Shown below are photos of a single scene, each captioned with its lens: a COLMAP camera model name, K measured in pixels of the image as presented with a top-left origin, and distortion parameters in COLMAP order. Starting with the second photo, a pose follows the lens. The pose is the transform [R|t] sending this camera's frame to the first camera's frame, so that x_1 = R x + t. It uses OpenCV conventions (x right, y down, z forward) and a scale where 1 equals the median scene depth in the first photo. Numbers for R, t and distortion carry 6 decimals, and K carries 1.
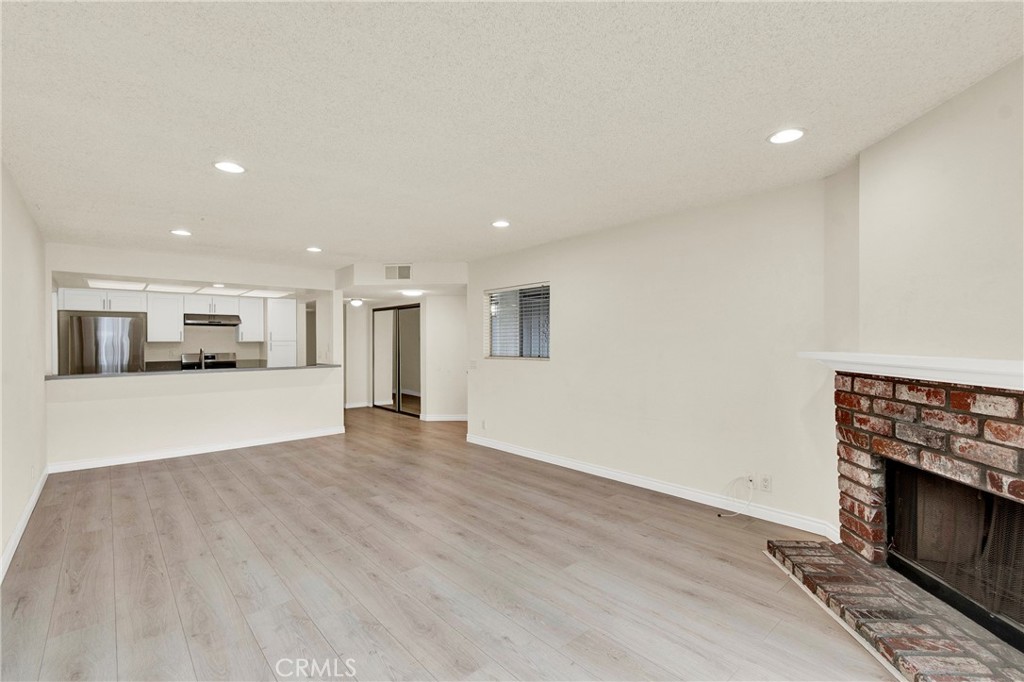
lens RADIAL K [[457.2, 0, 511.9], [0, 457.2, 340.1], [0, 0, 1]] dist [-0.002162, -0.000973]
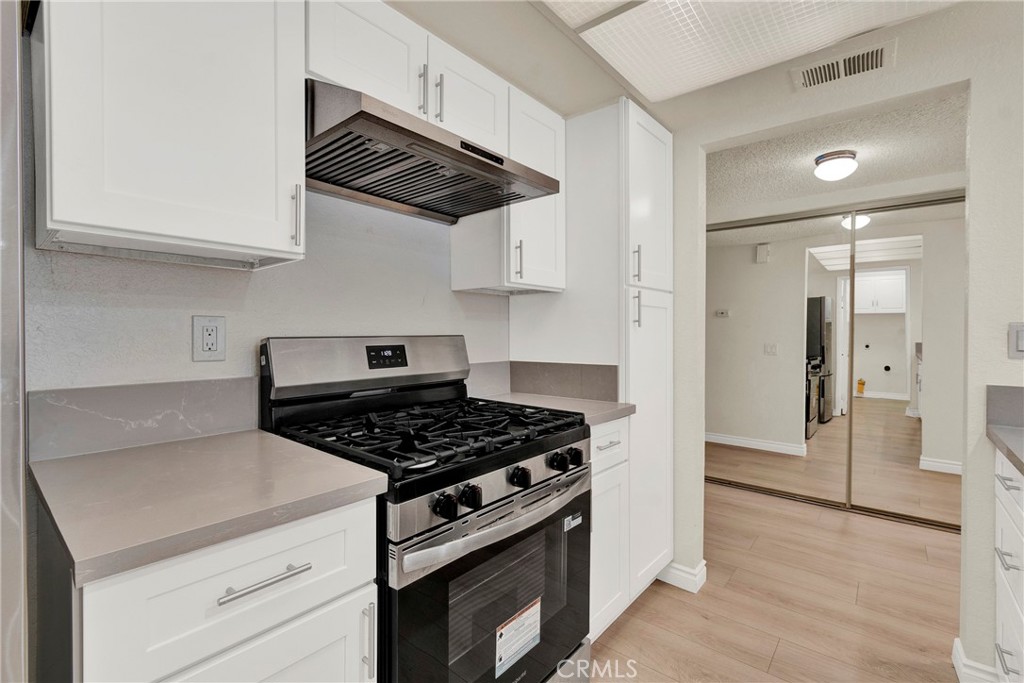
lens RADIAL K [[457.2, 0, 502.2], [0, 457.2, 339.5], [0, 0, 1]] dist [-0.002162, -0.000973]
pose [[0.989297, 0.004722, 0.145838, -1.880288], [-0.006889, 0.999873, 0.014354, 0.079437], [-0.145752, -0.015206, 0.989204, 2.310017]]
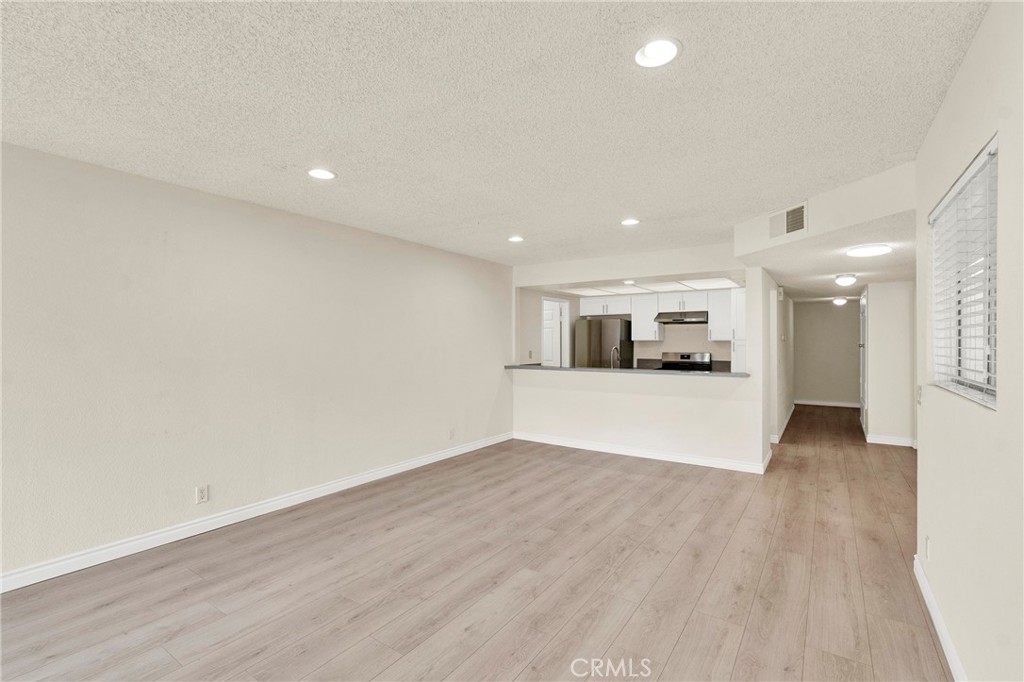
lens RADIAL K [[457.2, 0, 516.5], [0, 457.2, 341.8], [0, 0, 1]] dist [-0.002162, -0.000973]
pose [[0.245409, 0.004832, -0.969408, 0.534925], [0.003425, 0.999977, 0.005851, -0.001998], [0.969413, -0.004756, 0.245387, 1.230861]]
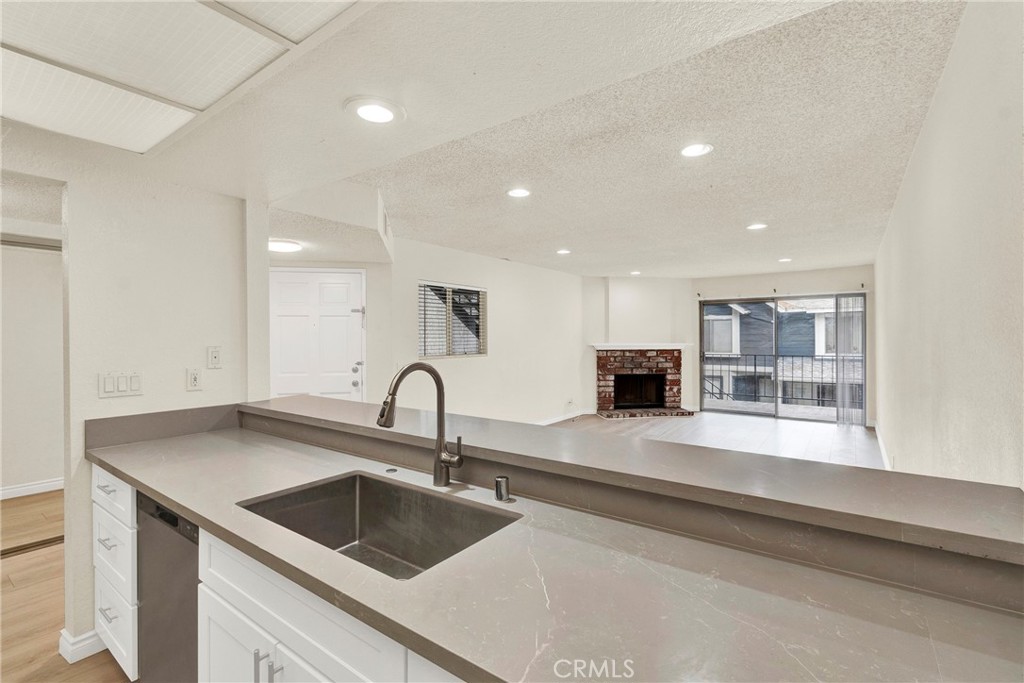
lens RADIAL K [[457.2, 0, 517.0], [0, 457.2, 338.1], [0, 0, 1]] dist [-0.002162, -0.000973]
pose [[-0.212916, 0.007735, 0.977040, -2.080681], [0.003576, 0.999968, -0.007137, 0.015004], [-0.977064, 0.001975, -0.212937, 2.248521]]
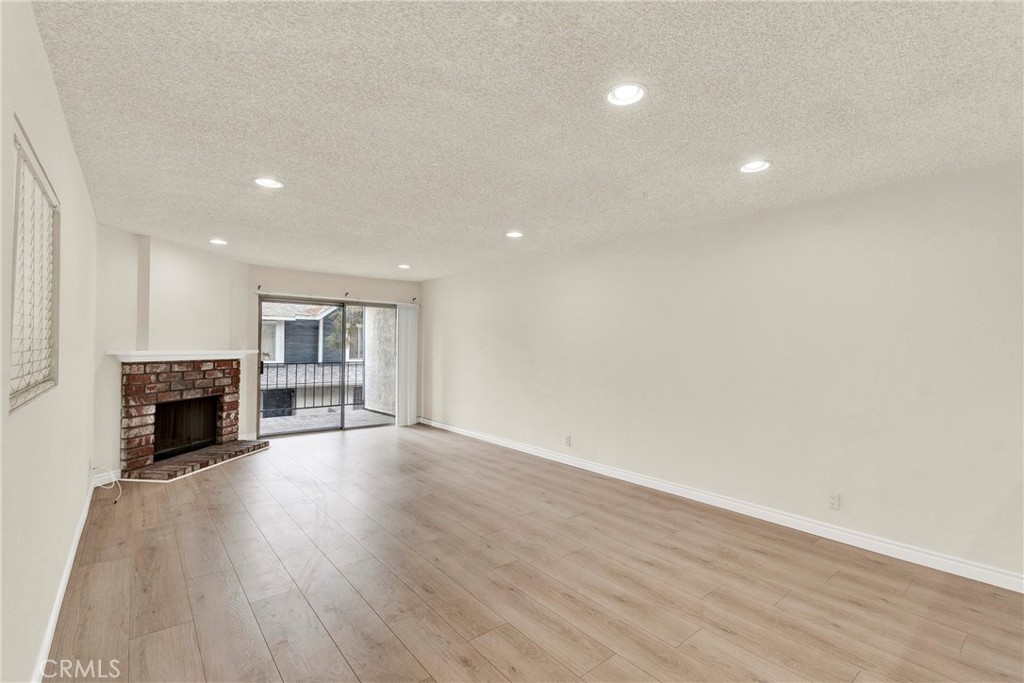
lens RADIAL K [[457.2, 0, 511.6], [0, 457.2, 340.3], [0, 0, 1]] dist [-0.002162, -0.000973]
pose [[-0.999353, -0.003314, 0.035818, -0.696697], [-0.003921, 0.999850, -0.016879, 0.014470], [-0.035757, -0.017009, -0.999216, 2.707366]]
